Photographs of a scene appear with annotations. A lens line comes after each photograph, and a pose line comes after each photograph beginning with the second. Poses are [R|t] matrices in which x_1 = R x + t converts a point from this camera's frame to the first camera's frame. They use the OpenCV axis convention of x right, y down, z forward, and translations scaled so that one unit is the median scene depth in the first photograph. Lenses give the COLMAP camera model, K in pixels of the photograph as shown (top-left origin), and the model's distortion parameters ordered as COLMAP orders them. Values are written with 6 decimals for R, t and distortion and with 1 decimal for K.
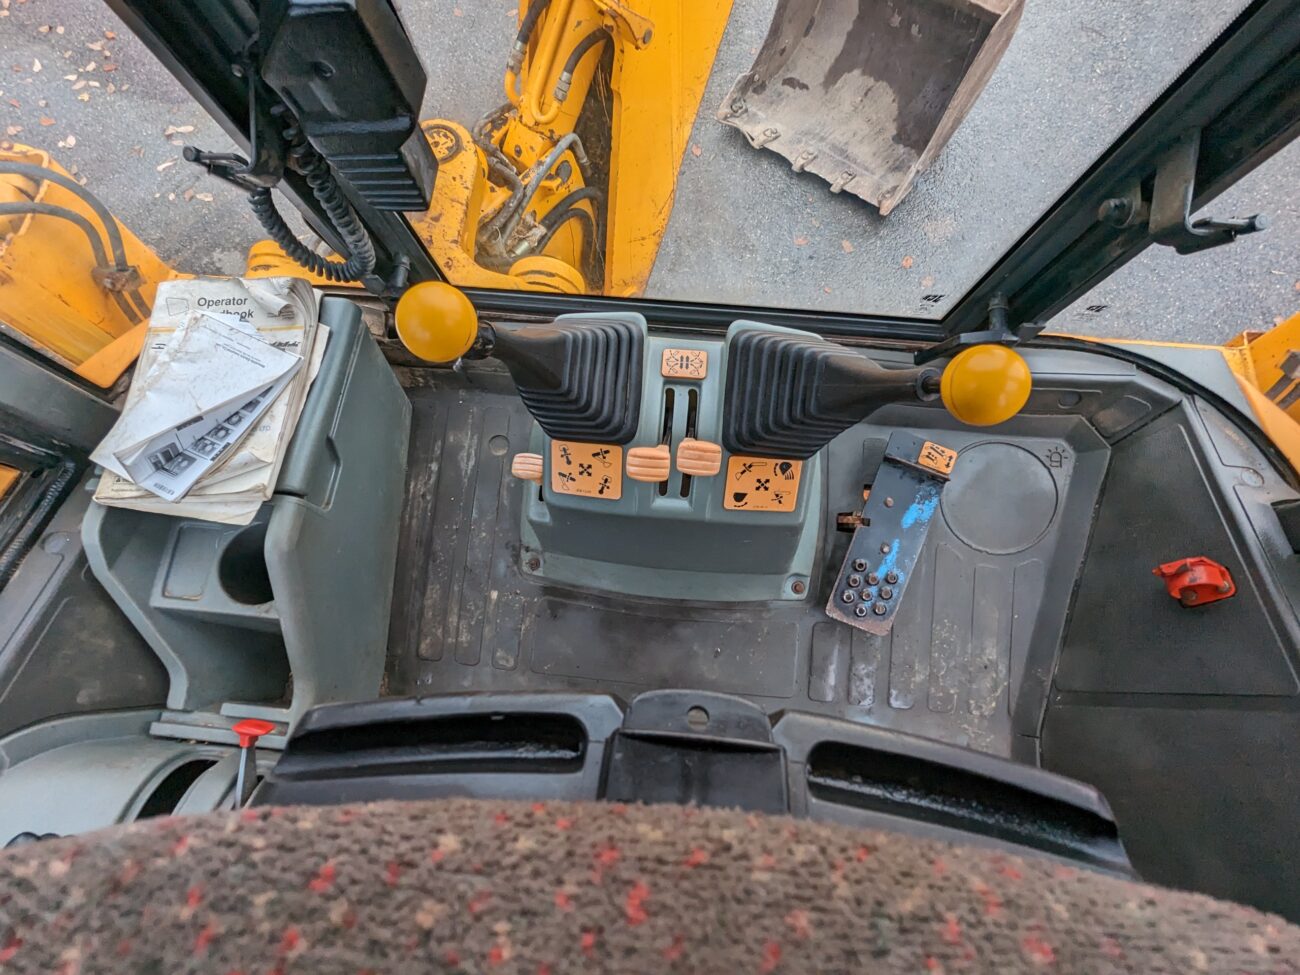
lens RADIAL K [[649.4, 0, 656.1], [0, 649.4, 485.2], [0, 0, 1]] dist [-0.001566, 0.000902]
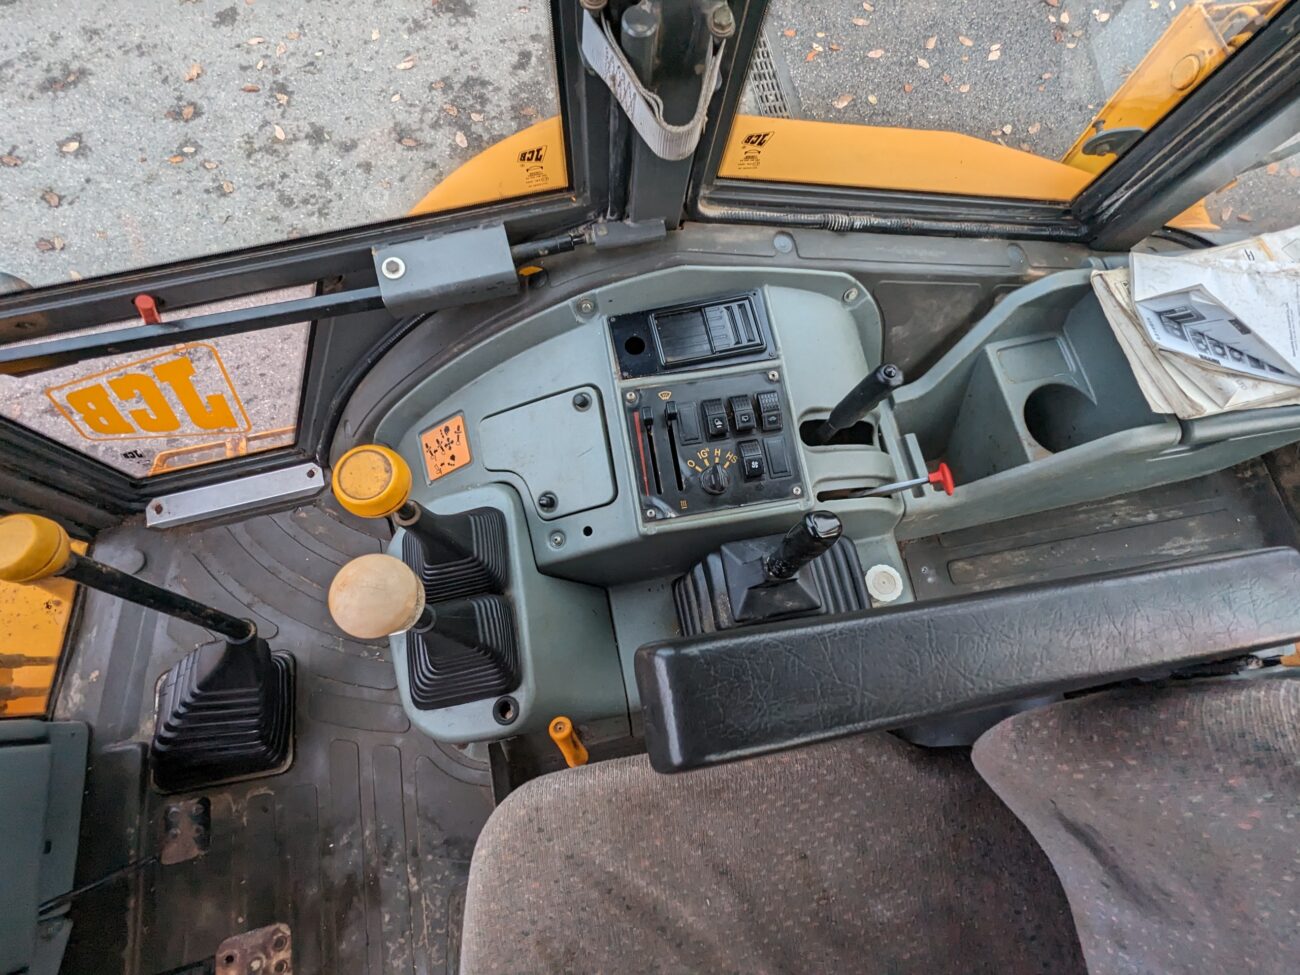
lens RADIAL K [[649.4, 0, 649.8], [0, 649.4, 481.9], [0, 0, 1]] dist [-0.001566, 0.000902]
pose [[0.255433, 0.923018, -0.287735, -0.410639], [-0.915663, 0.326485, 0.234455, 0.548728], [0.310347, 0.203581, 0.928569, -0.161518]]
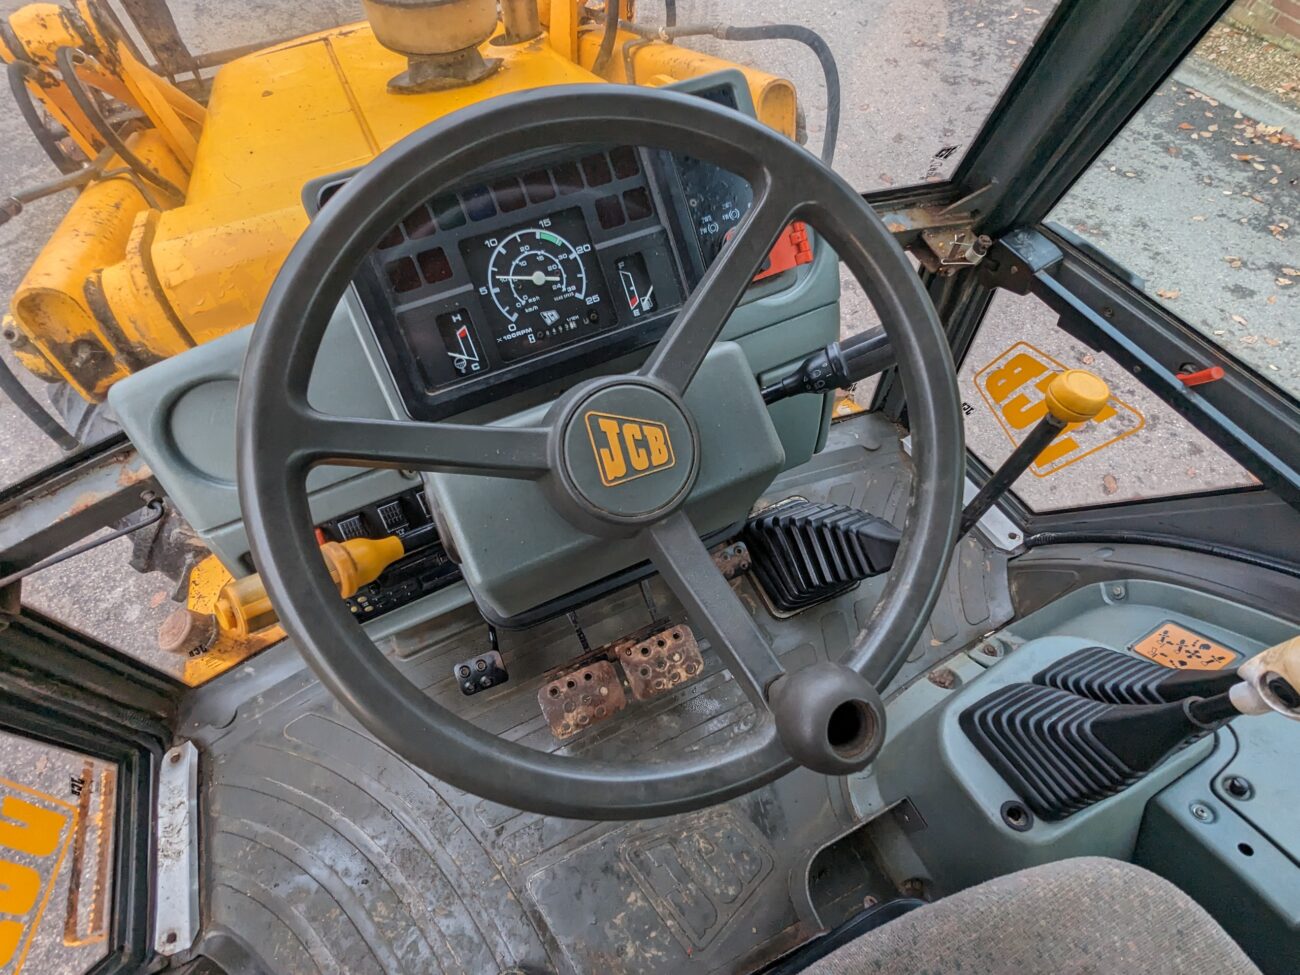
lens RADIAL K [[649.4, 0, 643.4], [0, 649.4, 491.5], [0, 0, 1]] dist [-0.001566, 0.000902]
pose [[-0.872821, 0.427349, -0.235704, 0.023801], [-0.446254, -0.503311, 0.739956, 0.849315], [0.197587, 0.751033, 0.630007, -0.281727]]
